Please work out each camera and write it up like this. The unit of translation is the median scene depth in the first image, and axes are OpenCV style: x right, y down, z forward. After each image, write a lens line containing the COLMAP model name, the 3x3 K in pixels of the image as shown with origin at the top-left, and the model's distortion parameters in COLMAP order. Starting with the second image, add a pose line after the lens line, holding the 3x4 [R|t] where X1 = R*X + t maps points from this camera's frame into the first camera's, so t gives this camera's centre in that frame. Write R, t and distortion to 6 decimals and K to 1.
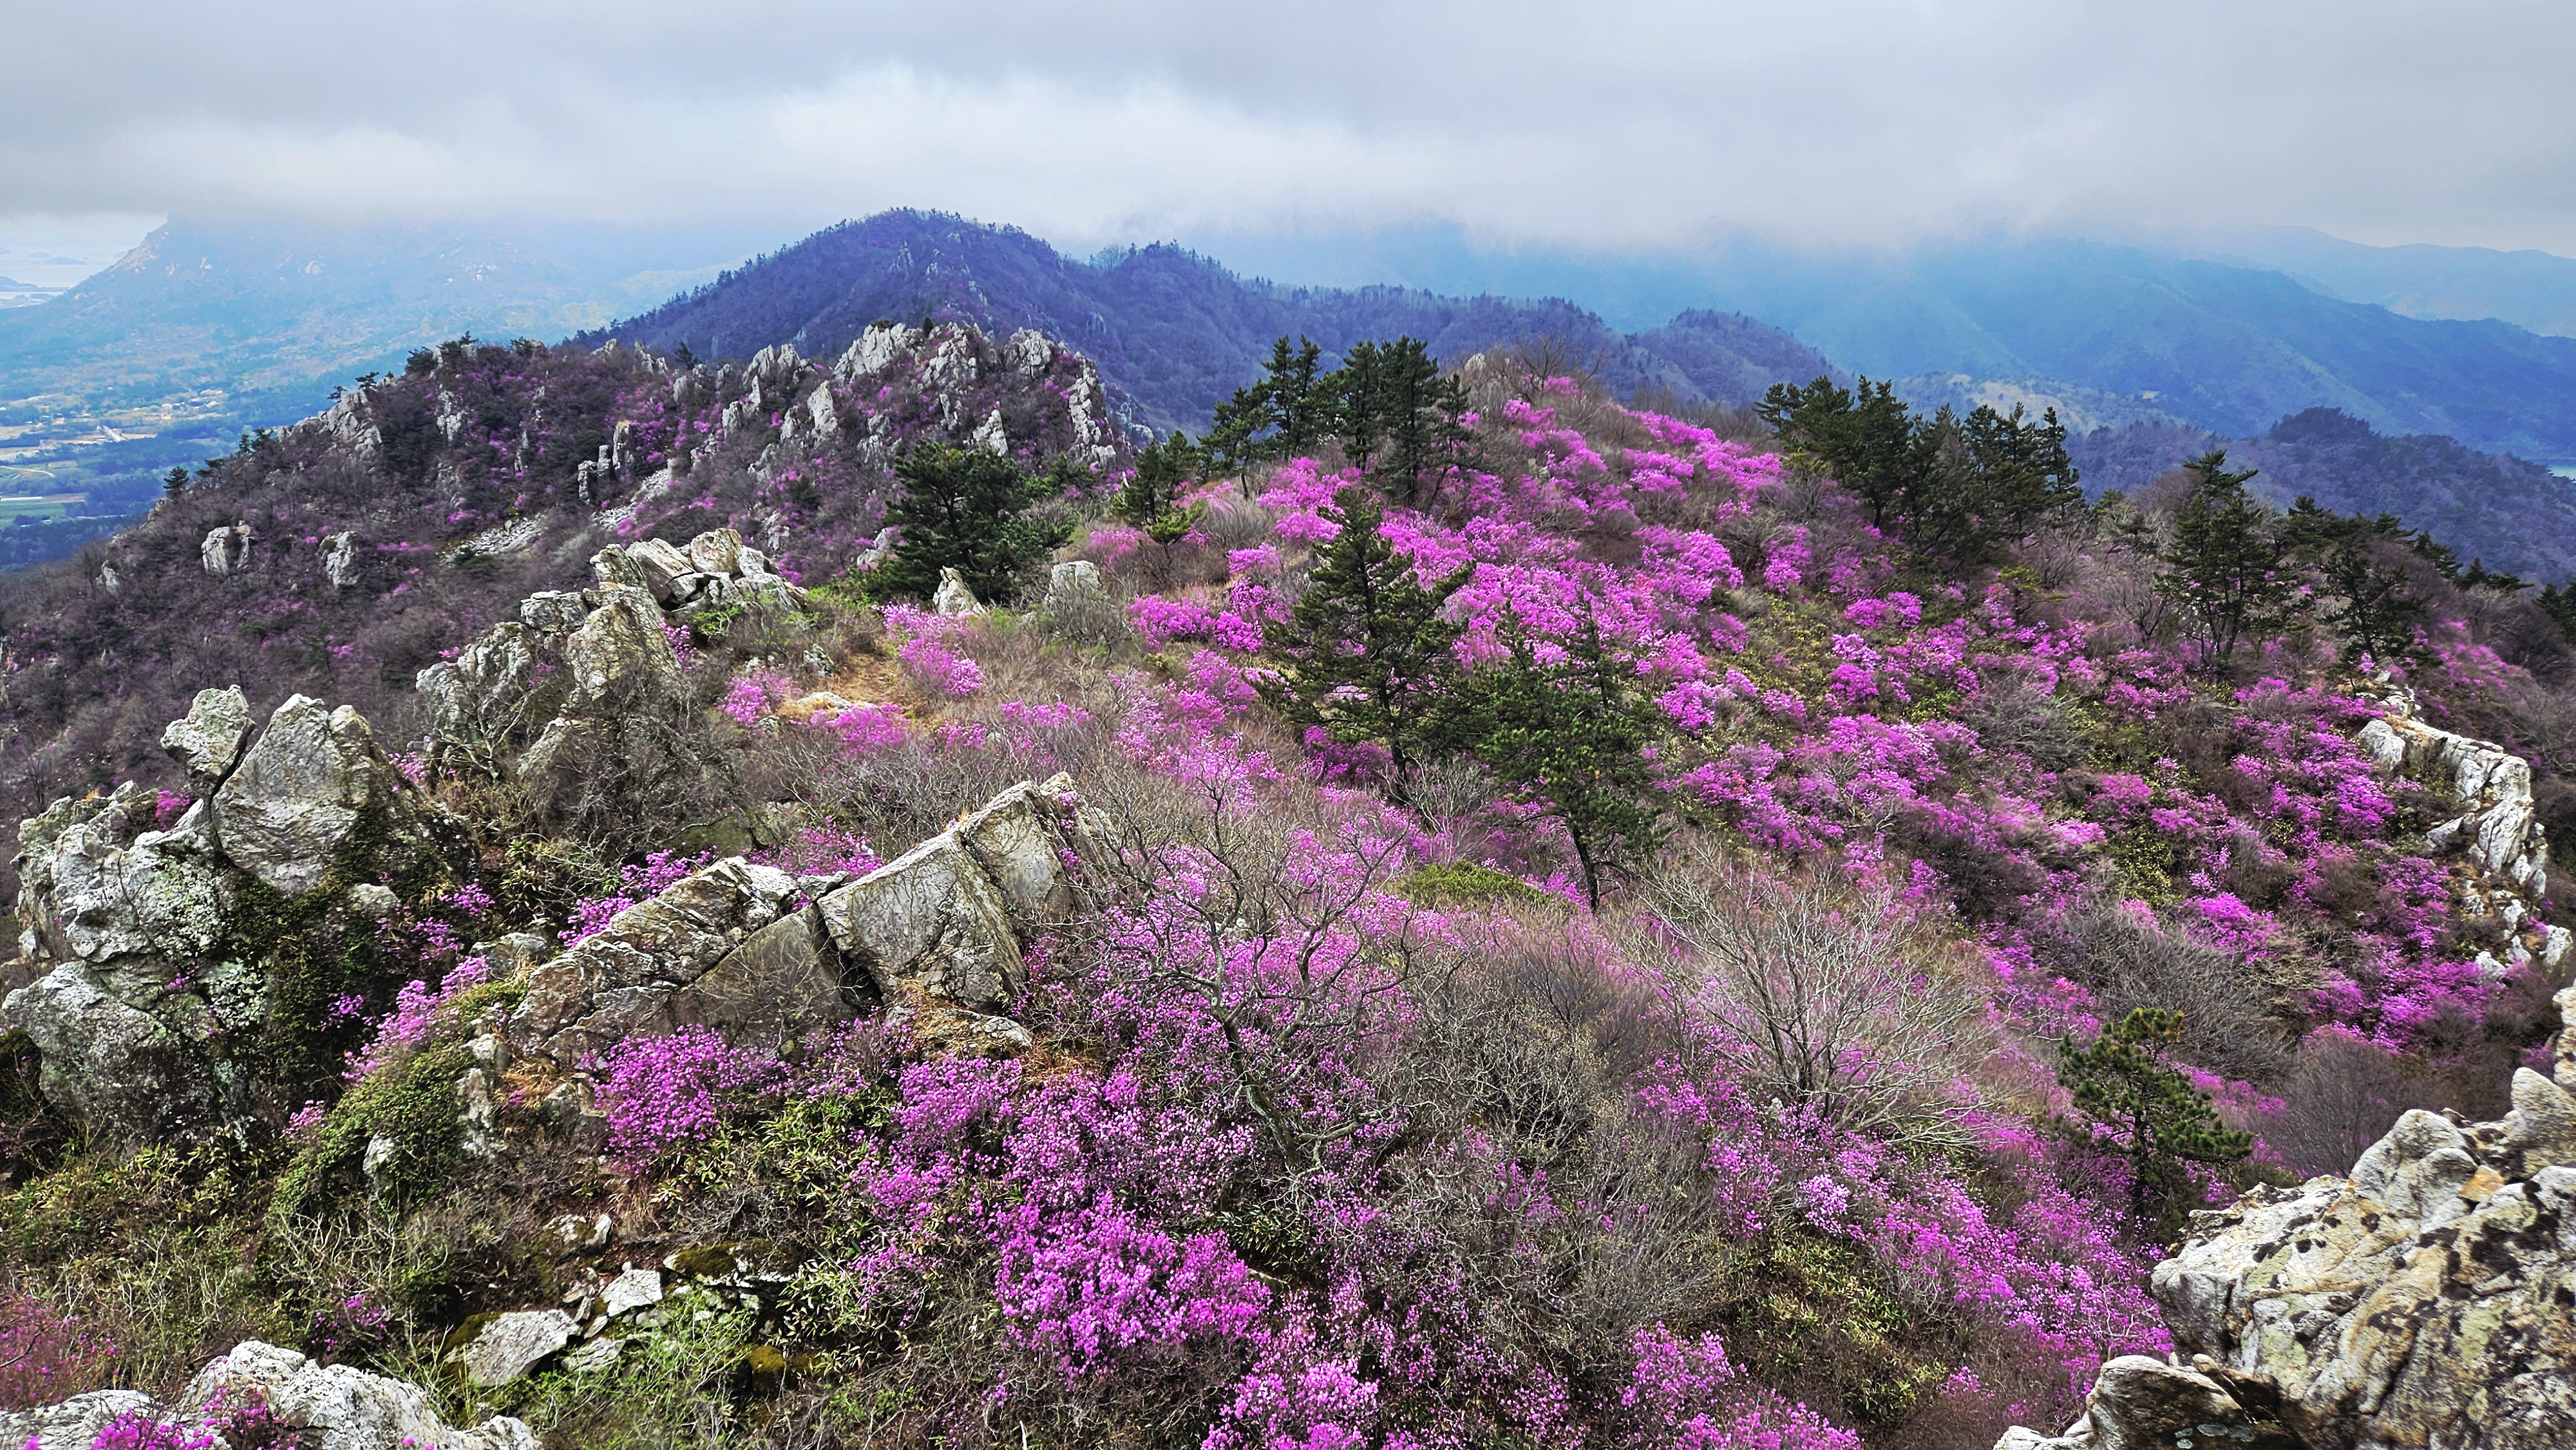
lens RADIAL K [[1671.8, 0, 1293.2], [0, 1671.8, 737.5], [0, 0, 1]] dist [0.071323, -0.064851]
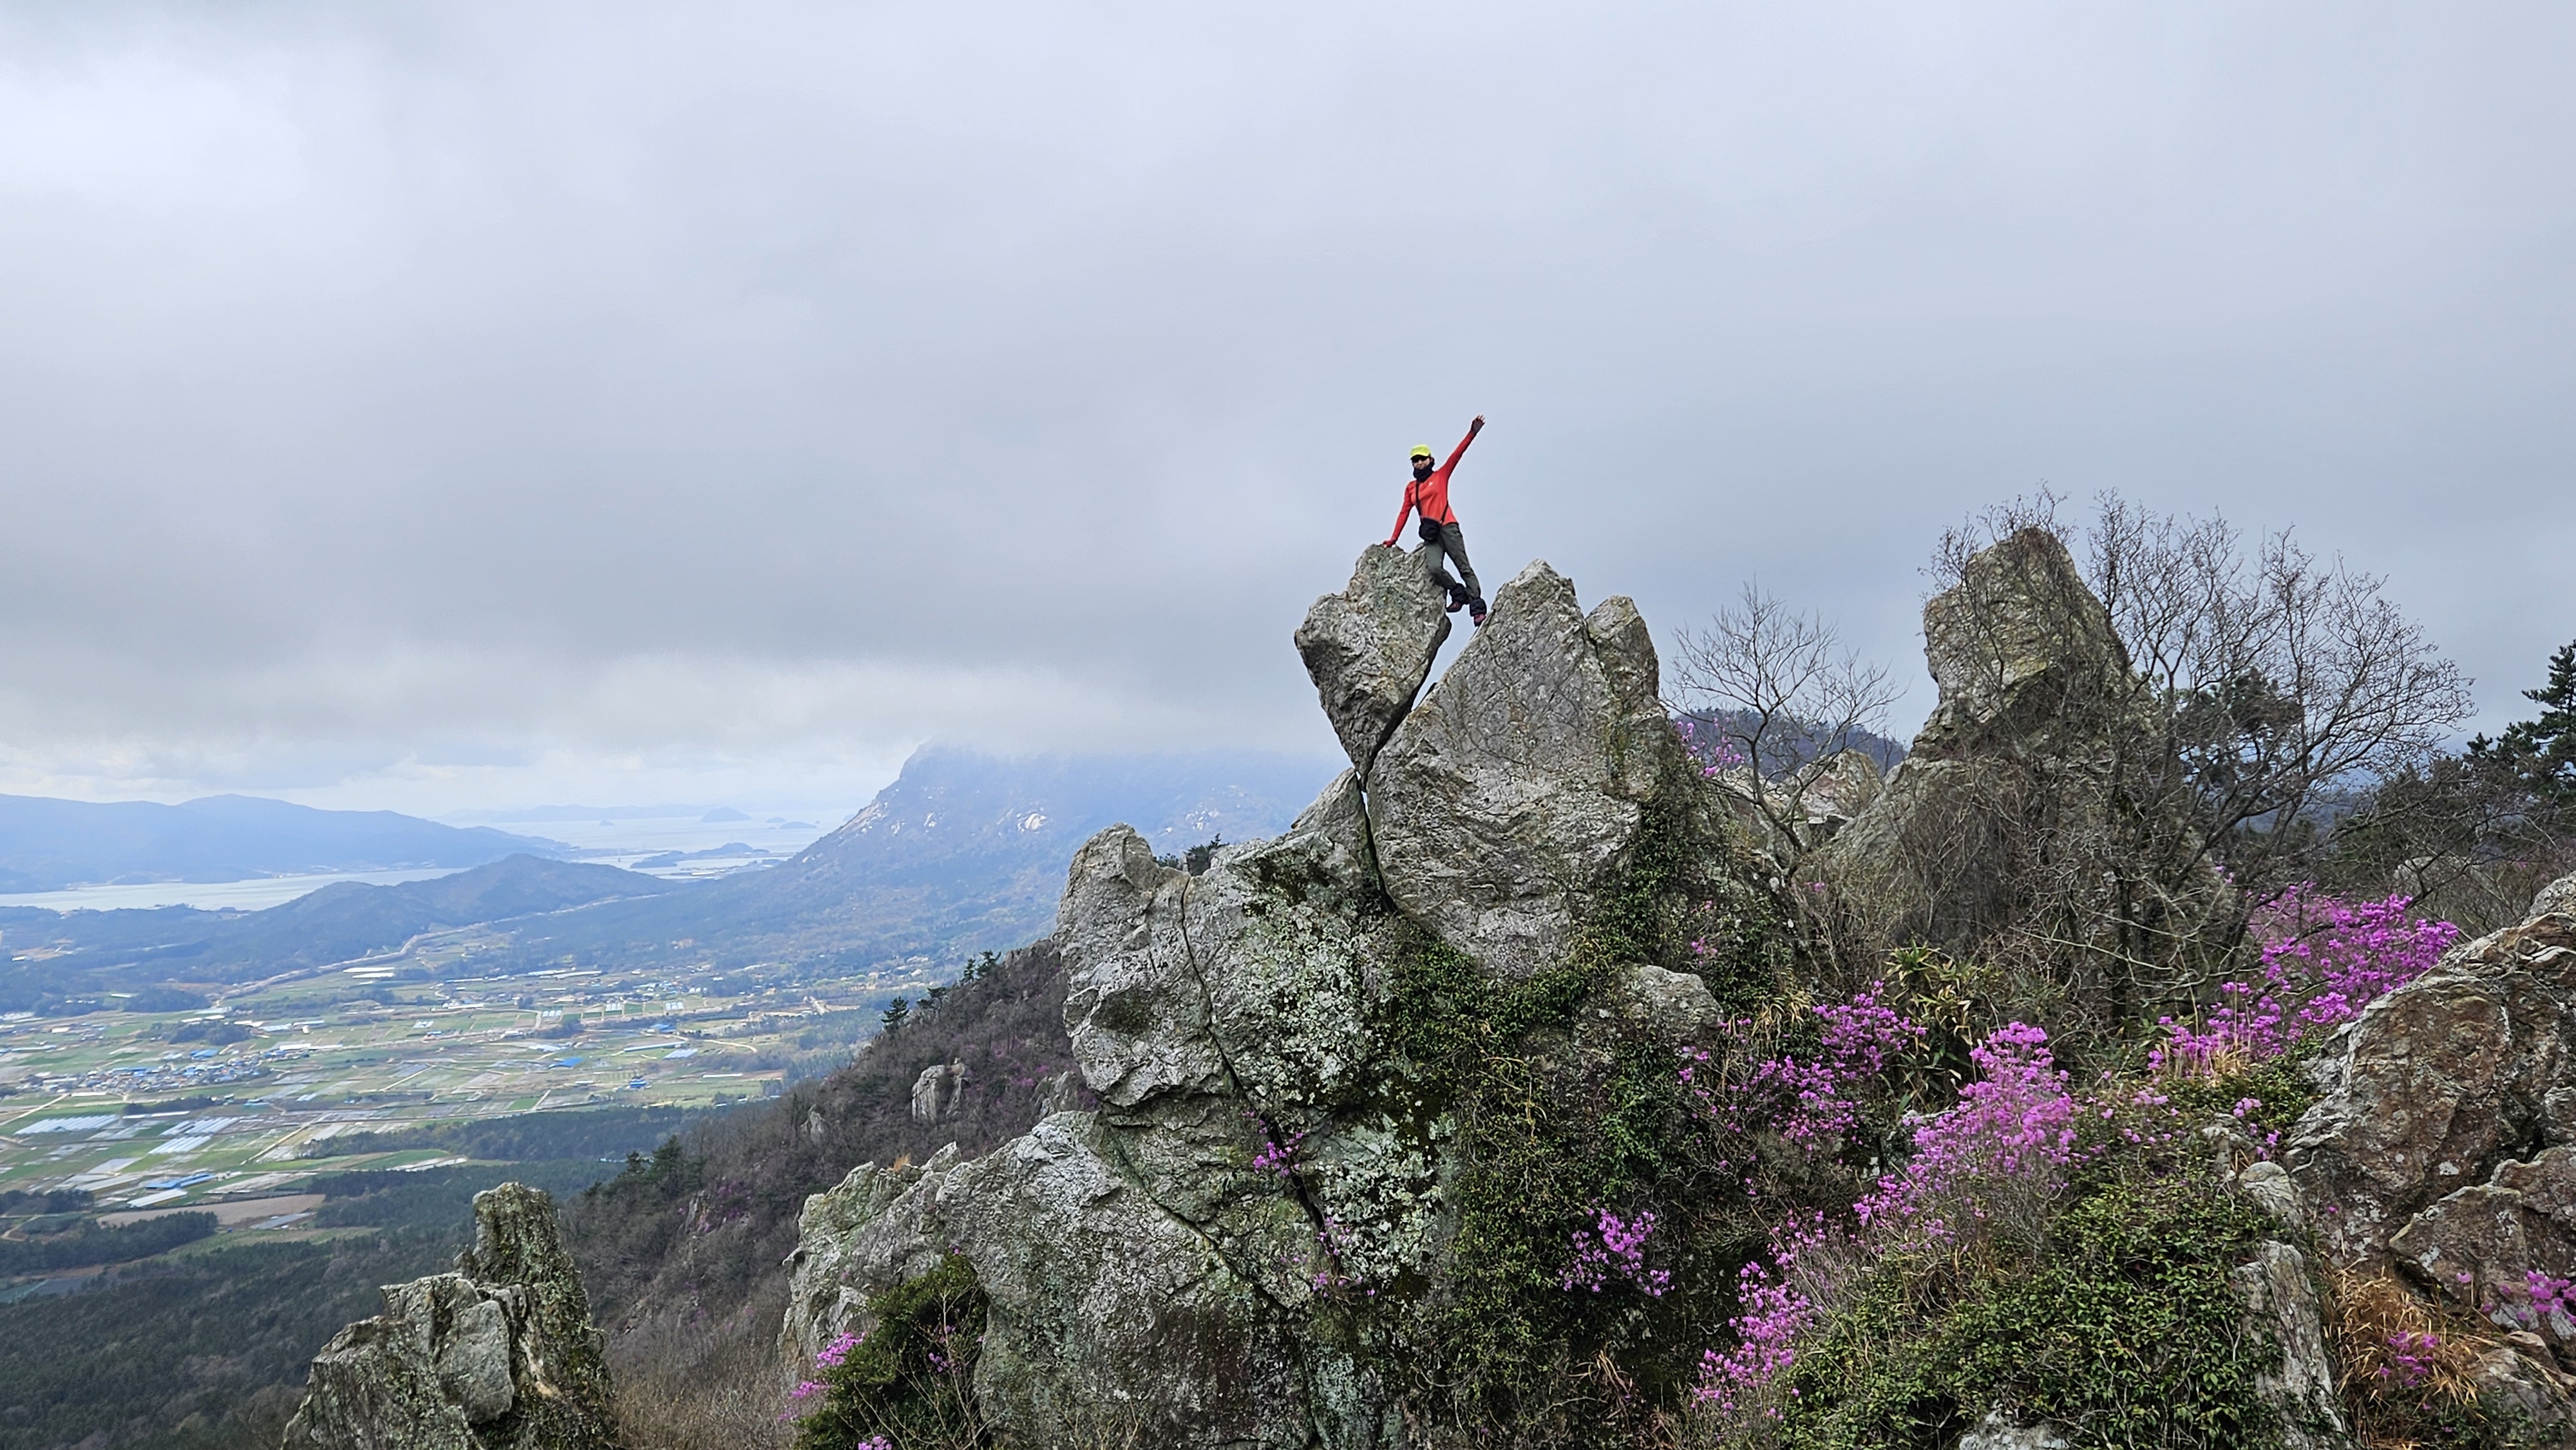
lens RADIAL K [[2246.9, 0, 1266.3], [0, 2246.9, 699.2], [0, 0, 1]] dist [0.107002, -0.101148]
pose [[0.919608, -0.046335, -0.390096, -0.406030], [-0.077131, 0.952394, -0.294952, 0.202186], [0.385191, 0.301328, 0.872255, 0.424659]]
